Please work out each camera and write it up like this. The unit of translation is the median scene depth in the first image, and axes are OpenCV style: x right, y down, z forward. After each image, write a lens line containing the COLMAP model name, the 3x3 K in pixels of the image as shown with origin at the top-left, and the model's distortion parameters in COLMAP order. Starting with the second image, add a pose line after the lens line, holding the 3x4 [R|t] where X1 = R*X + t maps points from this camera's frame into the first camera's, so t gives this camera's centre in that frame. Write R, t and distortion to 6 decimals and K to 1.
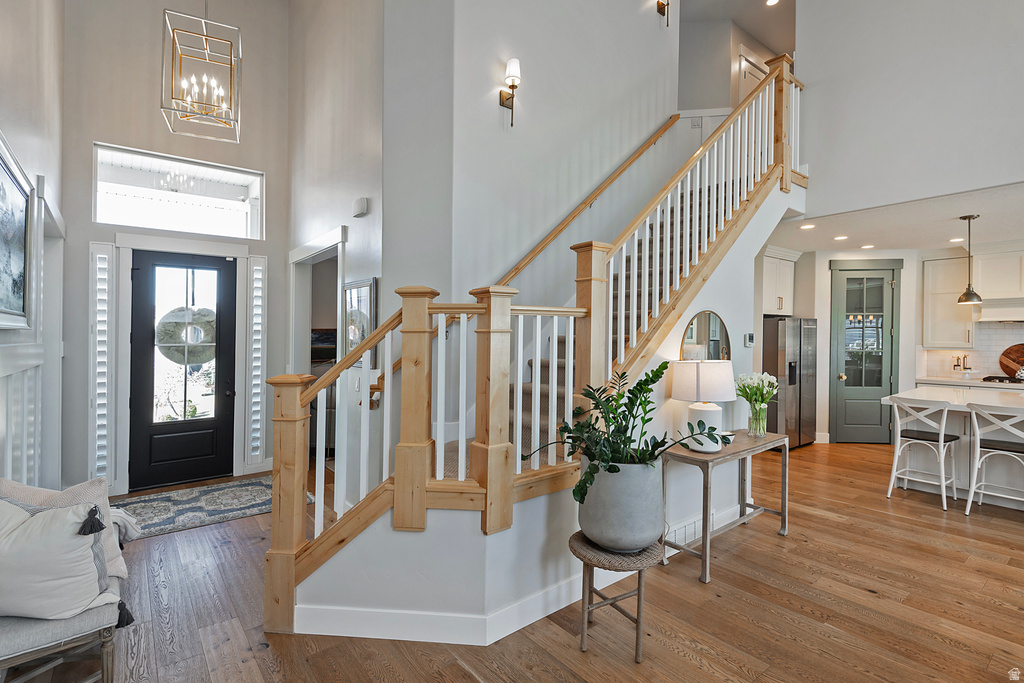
lens RADIAL K [[479.7, 0, 511.3], [0, 479.7, 338.2], [0, 0, 1]] dist [0.012804, -0.007731]
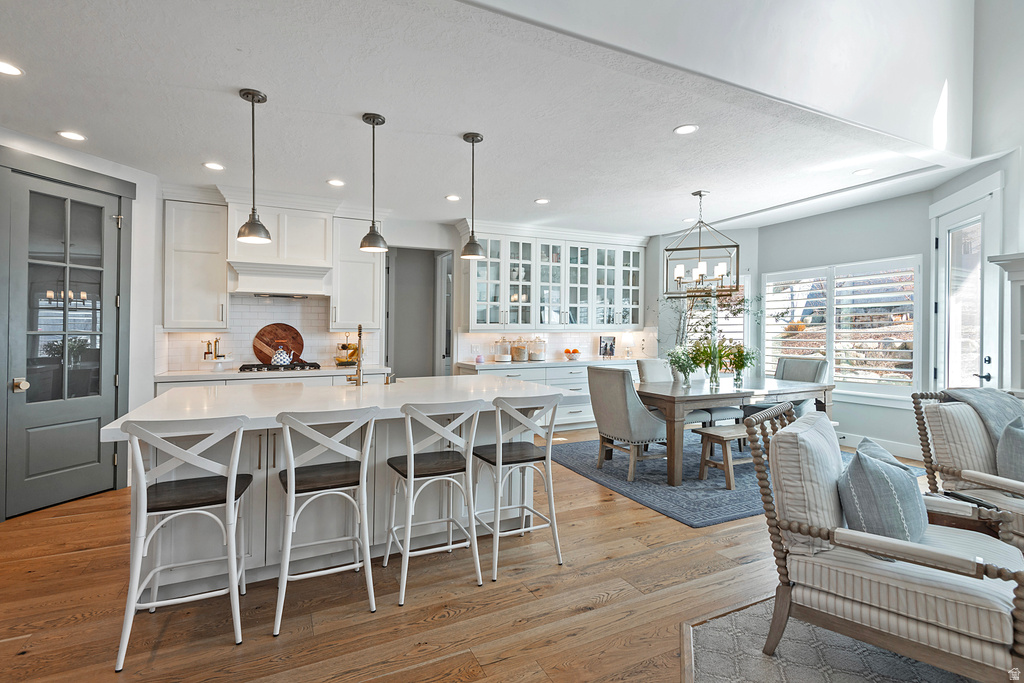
lens RADIAL K [[479.7, 0, 513.2], [0, 479.7, 331.6], [0, 0, 1]] dist [0.012804, -0.007731]
pose [[0.205287, 0.004898, 0.978690, 0.326445], [0.008667, 0.999939, -0.006822, 0.035658], [-0.978663, 0.009882, 0.205232, 0.425997]]
